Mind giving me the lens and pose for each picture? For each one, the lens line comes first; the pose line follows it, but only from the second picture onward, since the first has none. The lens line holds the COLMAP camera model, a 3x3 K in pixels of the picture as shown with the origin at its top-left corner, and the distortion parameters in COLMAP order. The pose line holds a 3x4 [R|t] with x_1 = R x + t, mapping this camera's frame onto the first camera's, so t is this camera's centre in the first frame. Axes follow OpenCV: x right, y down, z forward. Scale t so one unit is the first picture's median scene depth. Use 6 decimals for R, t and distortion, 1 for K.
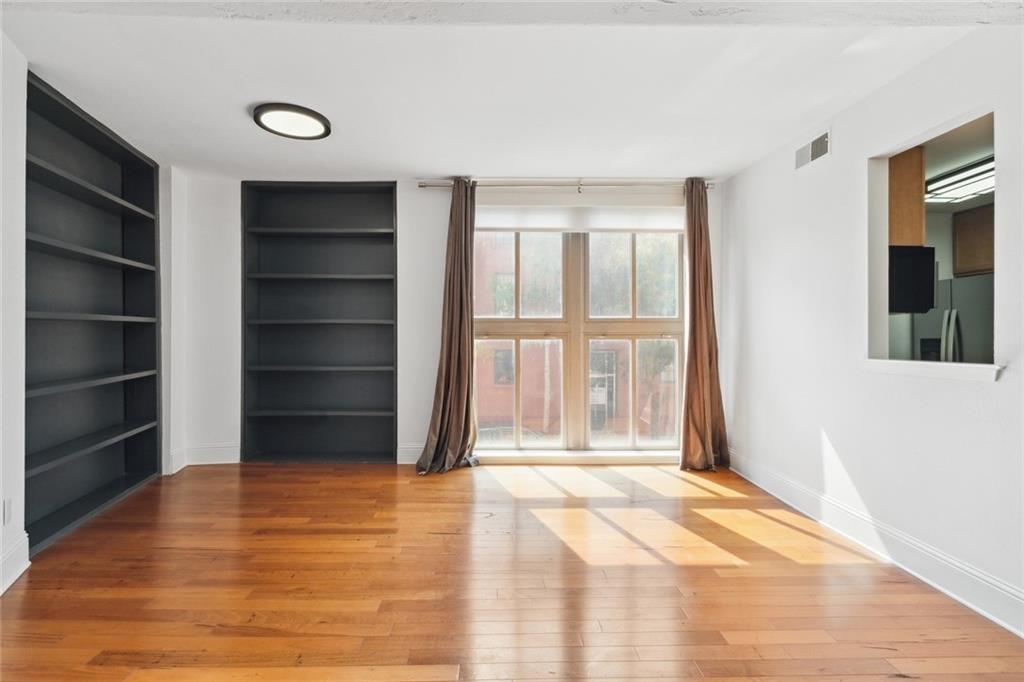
lens RADIAL K [[473.0, 0, 507.4], [0, 473.0, 334.7], [0, 0, 1]] dist [0.003444, -0.000832]
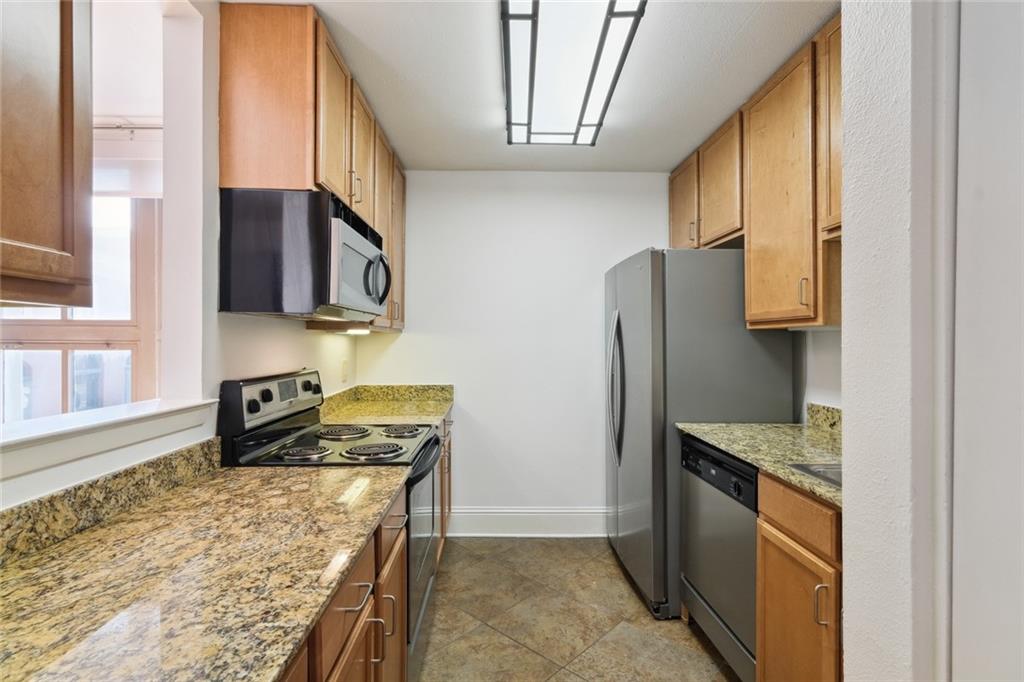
lens RADIAL K [[479.3, 0, 507.4], [0, 479.3, 335.3], [0, 0, 1]] dist [0.005579, 0.001028]
pose [[0.999873, 0.003880, 0.015477, 0.700362], [-0.004023, 0.999949, 0.009236, -0.022067], [-0.015440, -0.009297, 0.999838, 0.299177]]
